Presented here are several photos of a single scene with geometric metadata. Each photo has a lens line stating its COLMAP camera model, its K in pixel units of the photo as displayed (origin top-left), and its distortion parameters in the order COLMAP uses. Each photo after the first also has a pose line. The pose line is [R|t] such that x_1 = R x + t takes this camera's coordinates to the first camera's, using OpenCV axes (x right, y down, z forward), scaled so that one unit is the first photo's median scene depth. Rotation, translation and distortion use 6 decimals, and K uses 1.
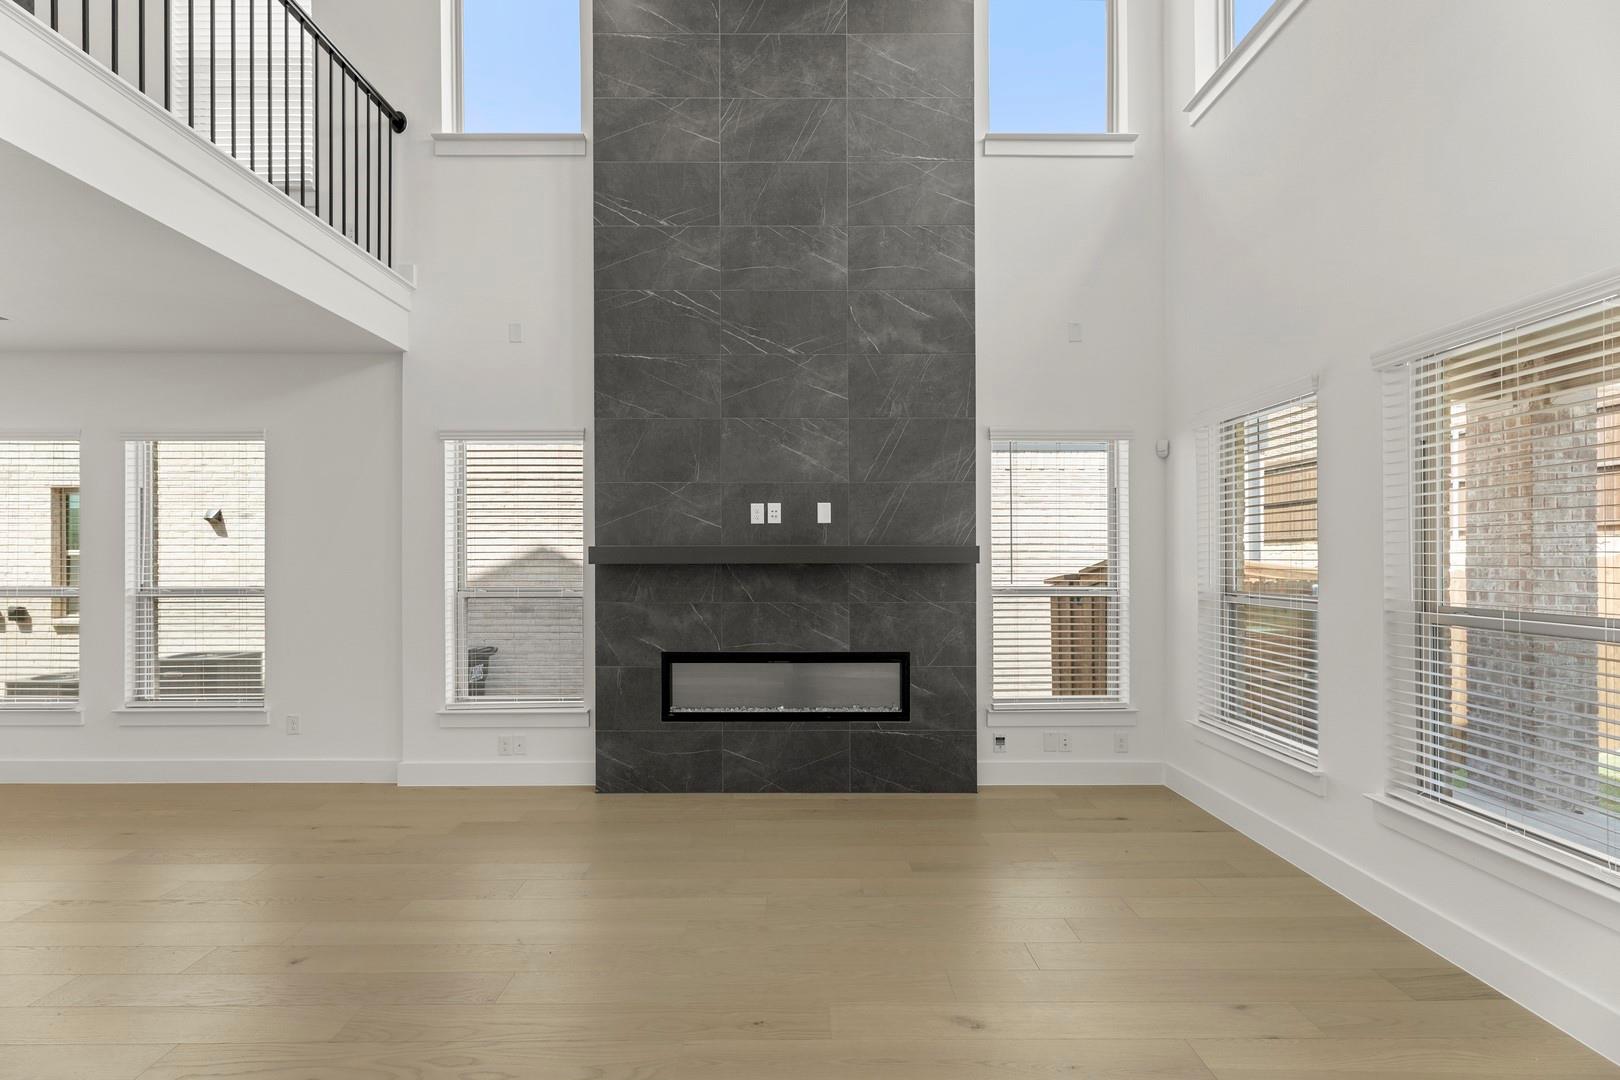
lens RADIAL K [[654.3, 0, 812.8], [0, 654.3, 551.4], [0, 0, 1]] dist [0.000945, -0.000202]
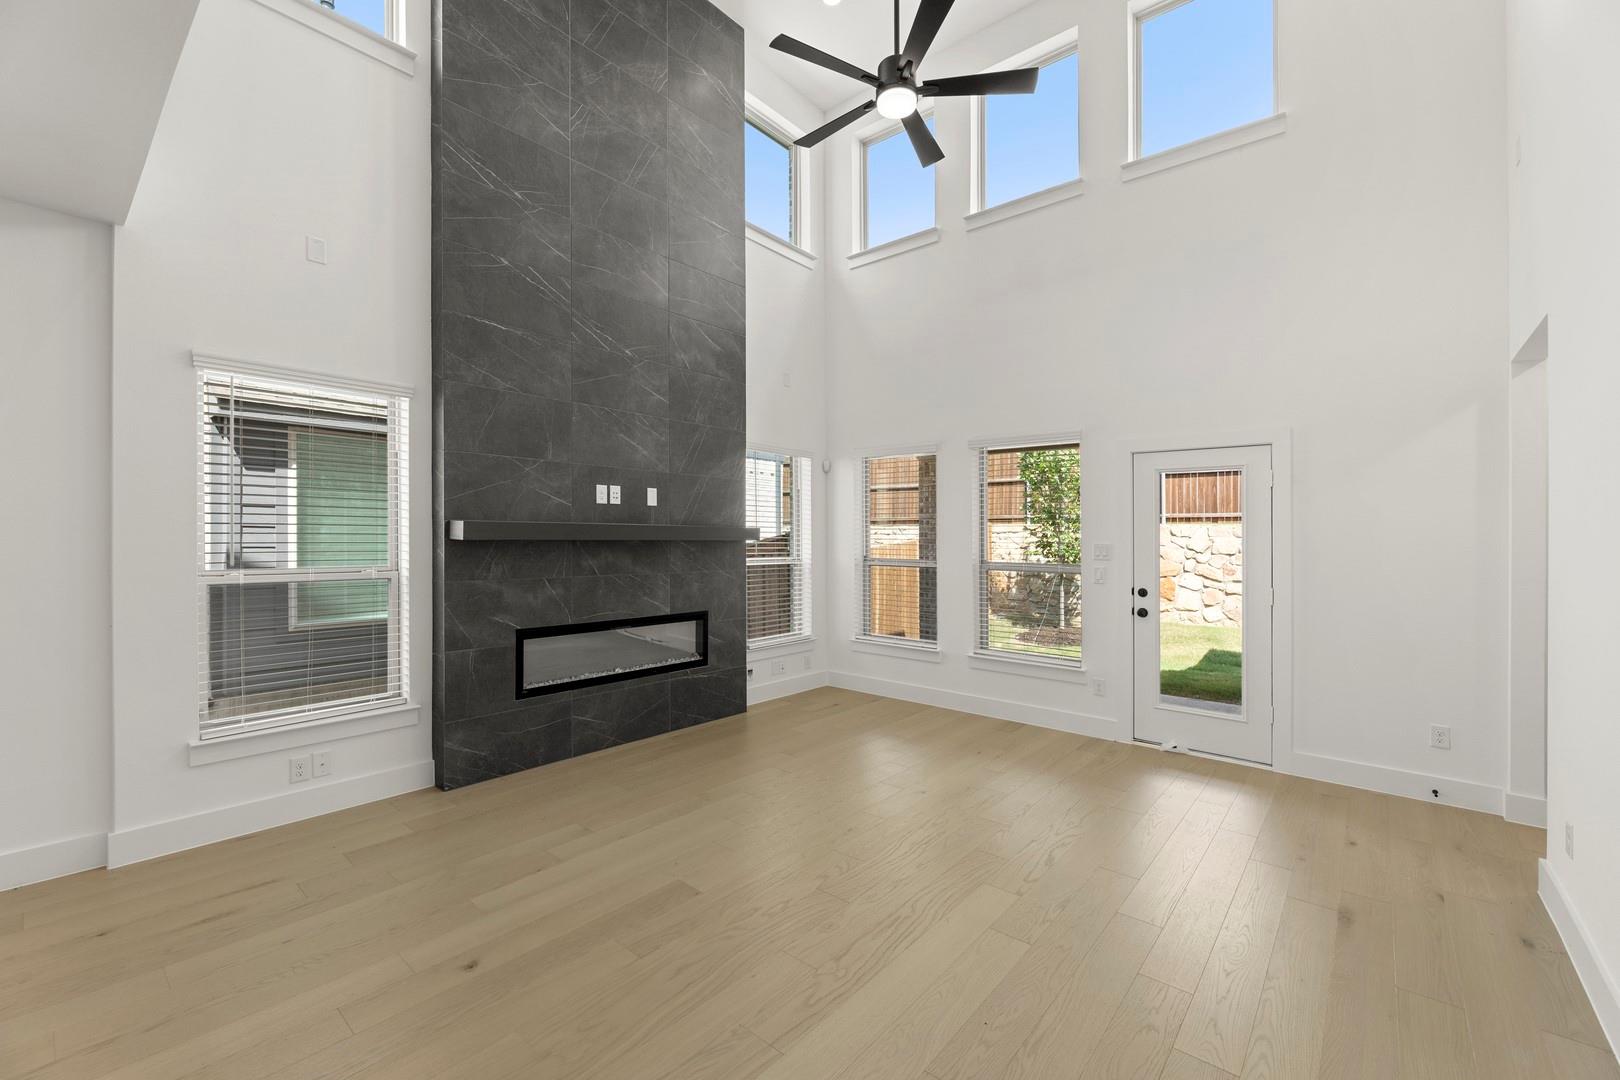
lens RADIAL K [[668.8, 0, 810.1], [0, 668.8, 518.9], [0, 0, 1]] dist [-0.000169, 0.000129]
pose [[0.650590, 0.028563, 0.758892, -0.703981], [-0.016549, 0.999588, -0.023435, 0.003665], [-0.759249, 0.002687, 0.650795, 0.008321]]
